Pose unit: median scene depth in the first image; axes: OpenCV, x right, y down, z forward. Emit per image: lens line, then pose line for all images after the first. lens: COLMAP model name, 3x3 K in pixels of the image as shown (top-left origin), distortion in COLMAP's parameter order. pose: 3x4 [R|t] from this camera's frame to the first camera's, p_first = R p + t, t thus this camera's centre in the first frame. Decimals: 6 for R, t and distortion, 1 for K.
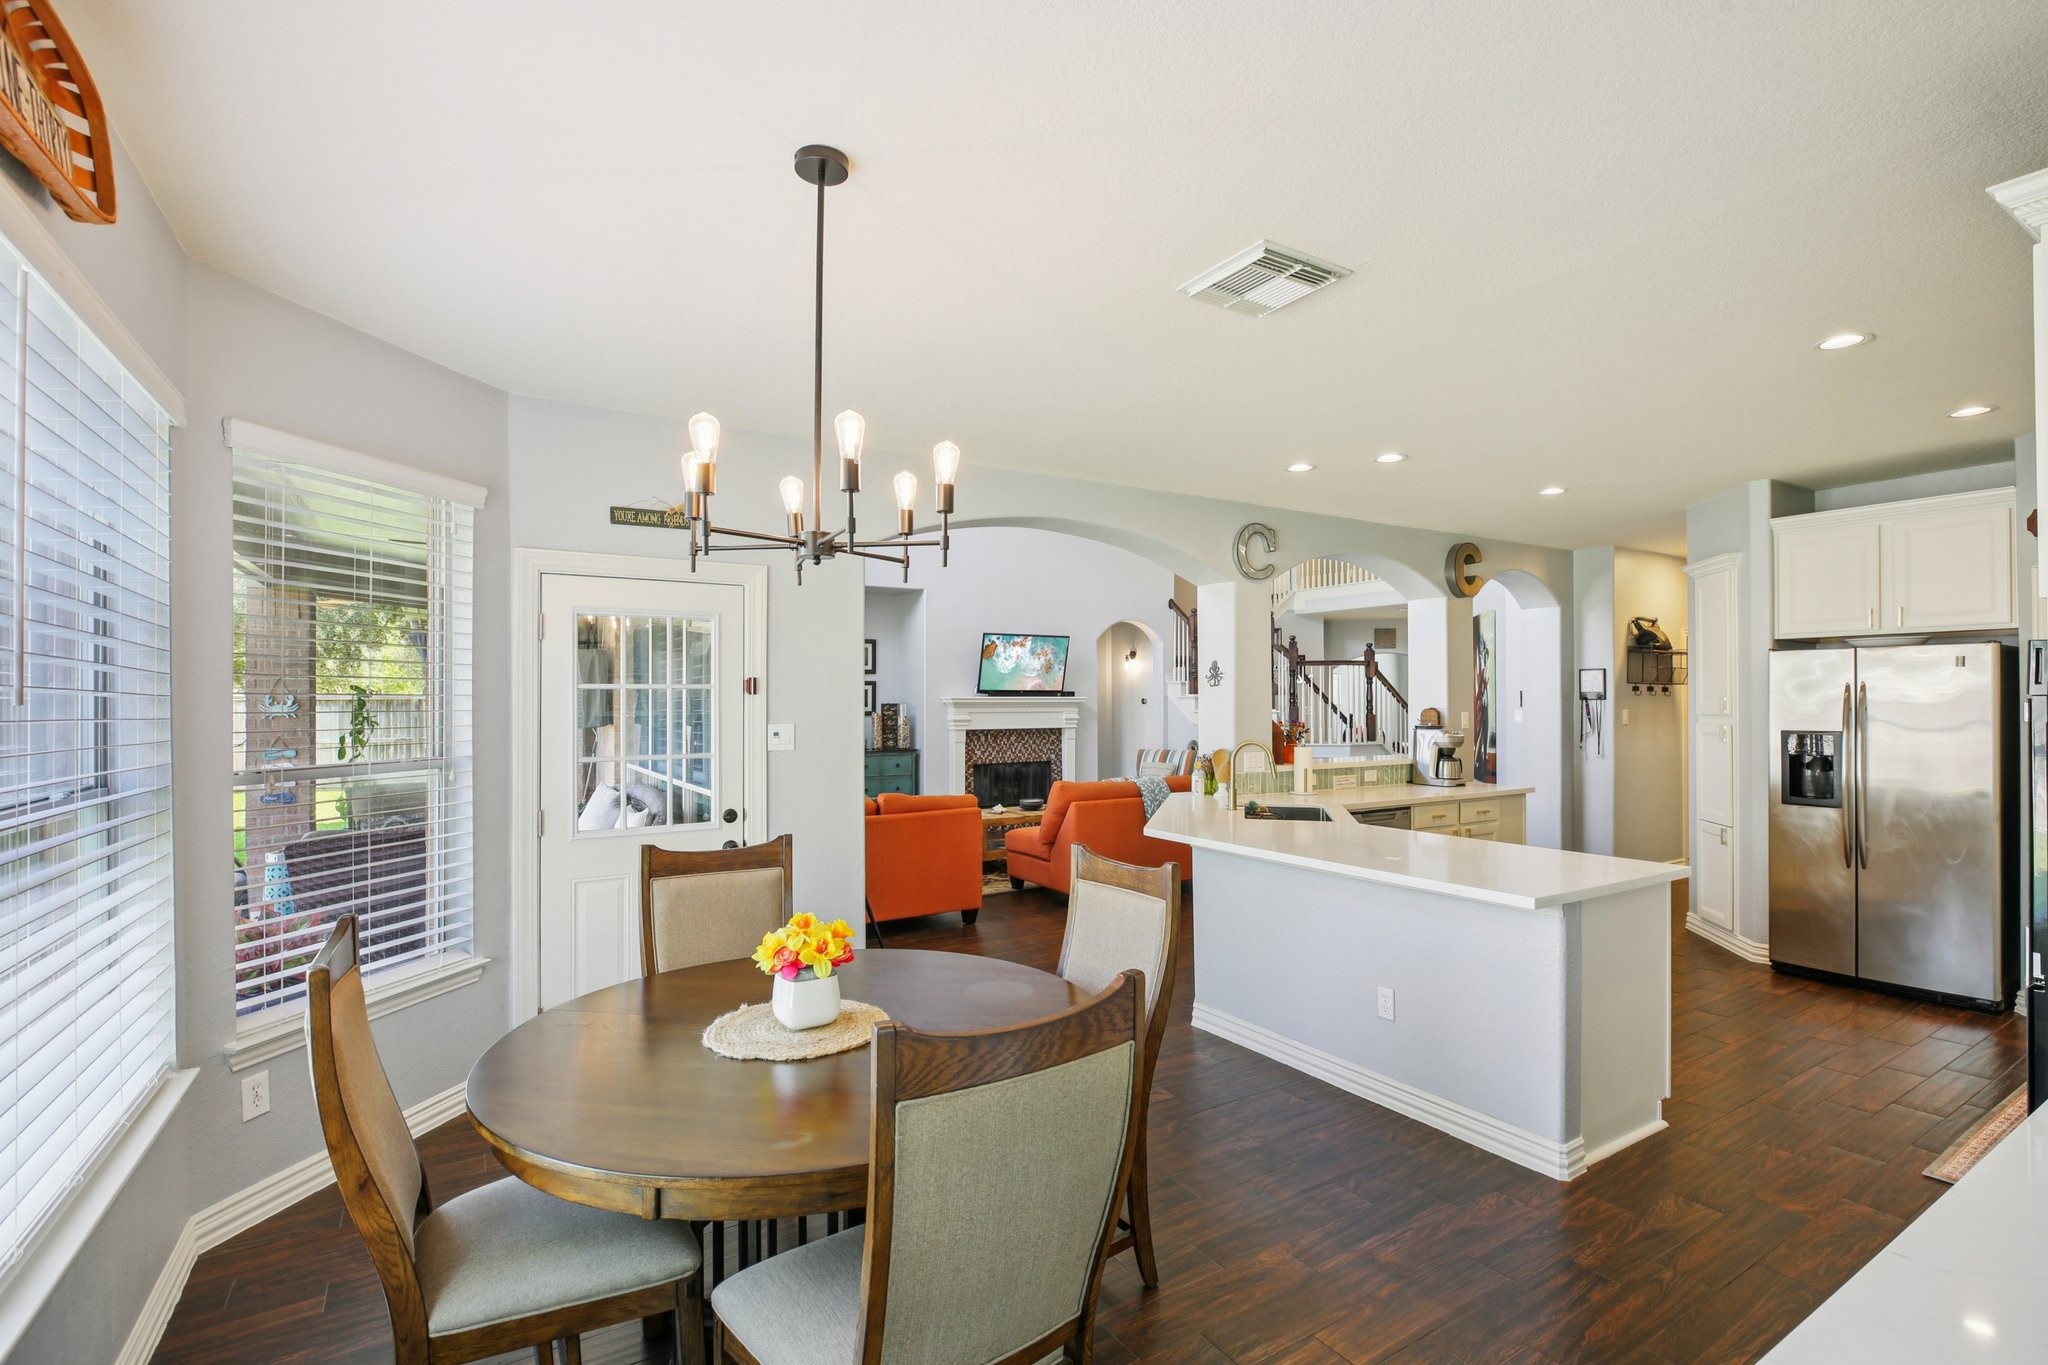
lens RADIAL K [[932.8, 0, 1027.5], [0, 932.8, 692.0], [0, 0, 1]] dist [-0.012268, -0.001121]
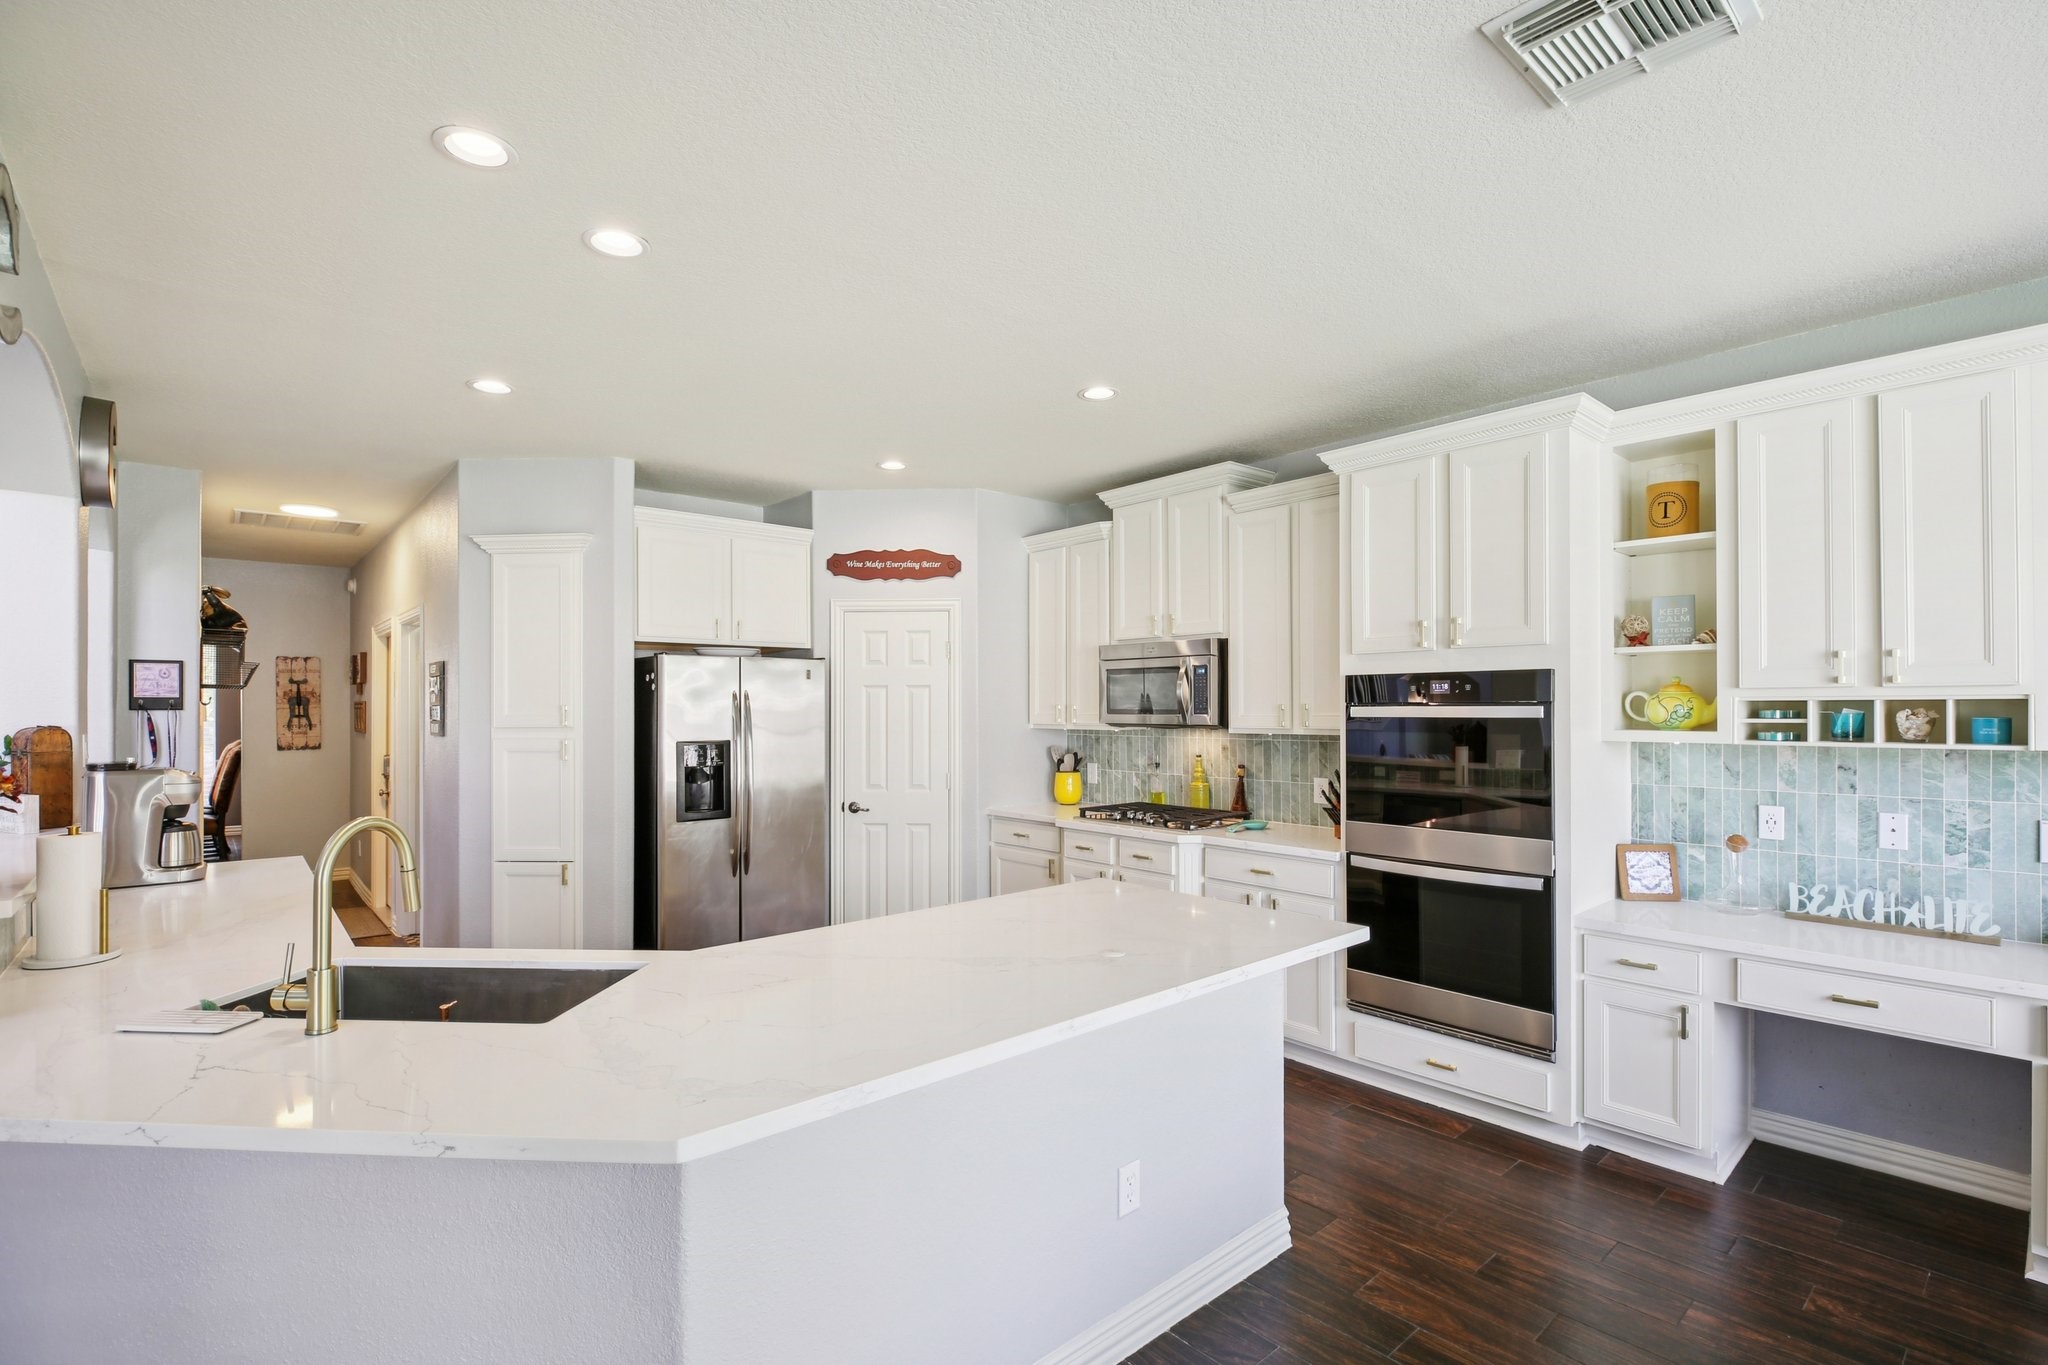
lens RADIAL K [[932.8, 0, 1025.2], [0, 932.8, 696.7], [0, 0, 1]] dist [-0.012268, -0.001121]
pose [[-0.170922, 0.014446, 0.985179, -0.151562], [-0.004636, 0.999870, -0.015466, 0.010281], [-0.985274, -0.007211, -0.170833, 0.835823]]
